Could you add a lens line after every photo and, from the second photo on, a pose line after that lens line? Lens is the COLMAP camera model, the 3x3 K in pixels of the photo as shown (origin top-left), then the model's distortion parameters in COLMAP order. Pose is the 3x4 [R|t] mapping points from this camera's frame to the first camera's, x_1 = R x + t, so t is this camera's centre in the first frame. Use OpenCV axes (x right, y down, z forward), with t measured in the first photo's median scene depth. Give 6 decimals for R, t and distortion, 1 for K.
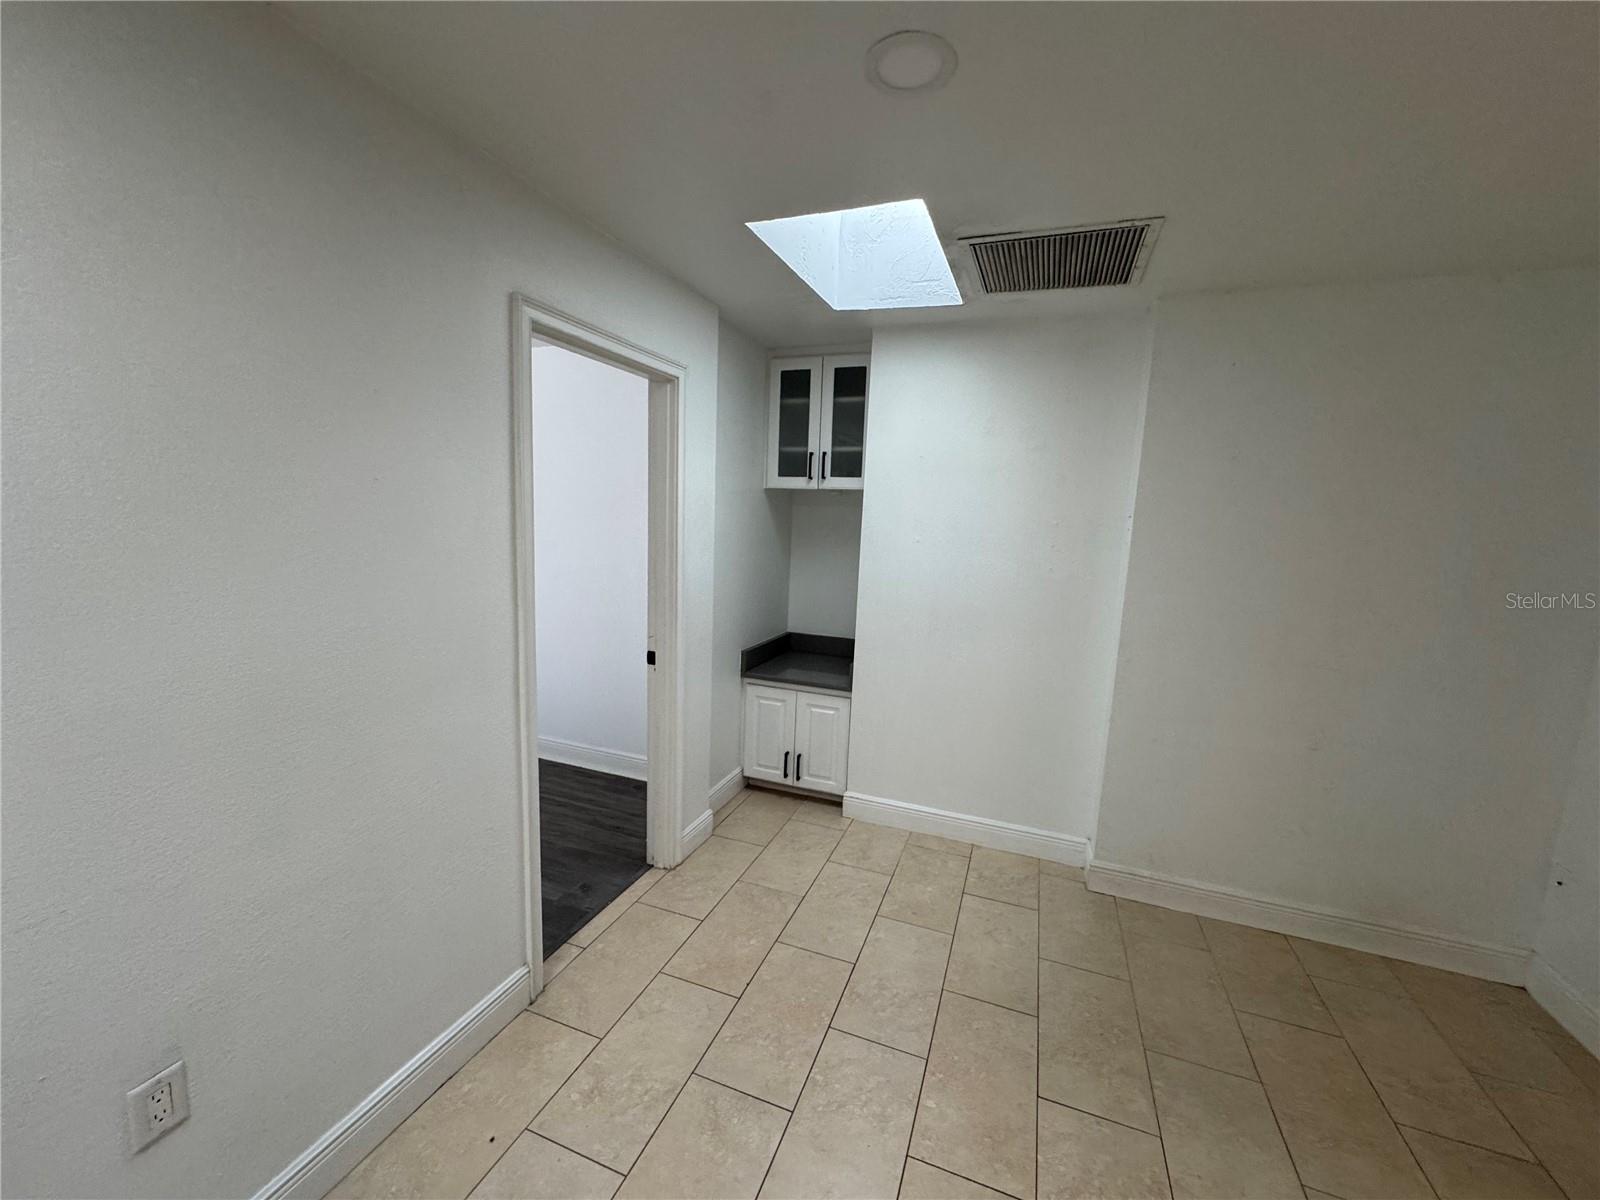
lens RADIAL K [[637.7, 0, 800.0], [0, 637.7, 600.0], [0, 0, 1]] dist [-0.002618, 0.000586]
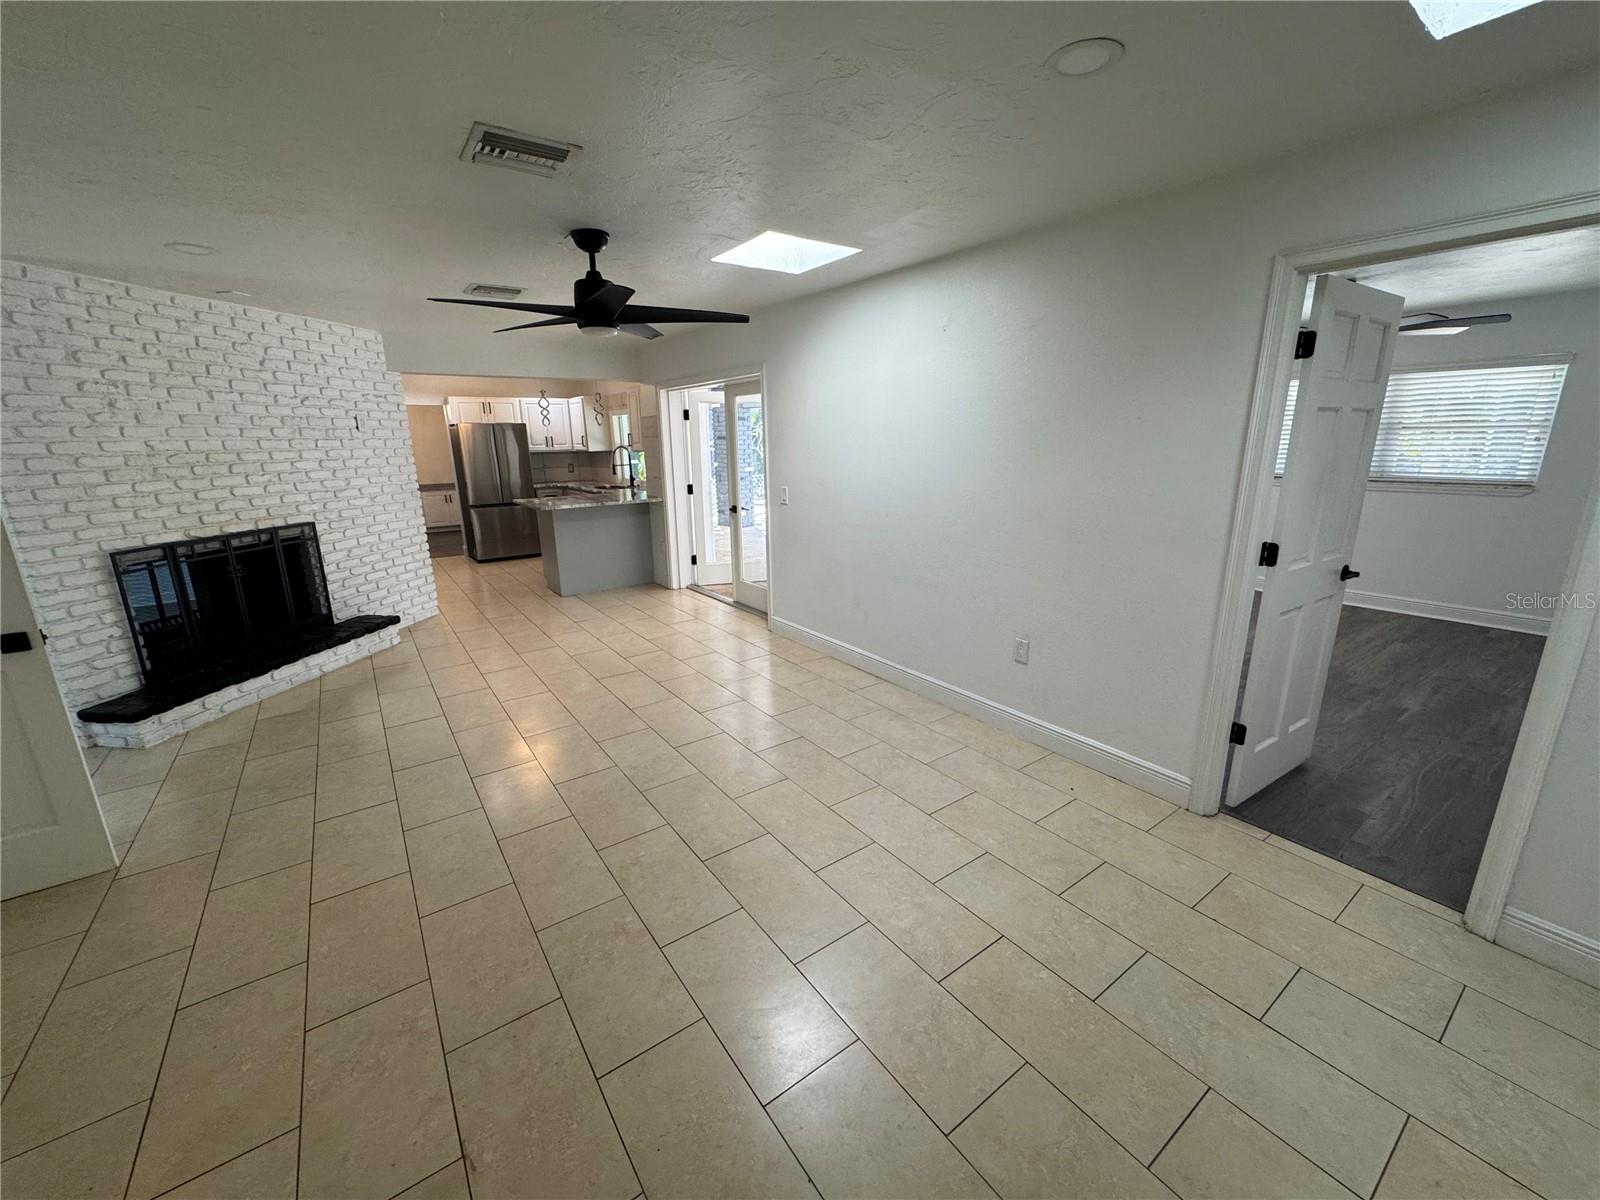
lens RADIAL K [[637.7, 0, 800.0], [0, 637.7, 600.0], [0, 0, 1]] dist [-0.002618, 0.000586]
pose [[-0.557200, 0.178476, -0.810971, 0.612098], [-0.120971, 0.948763, 0.291917, -0.045525], [0.821519, 0.260760, -0.507060, 0.527027]]
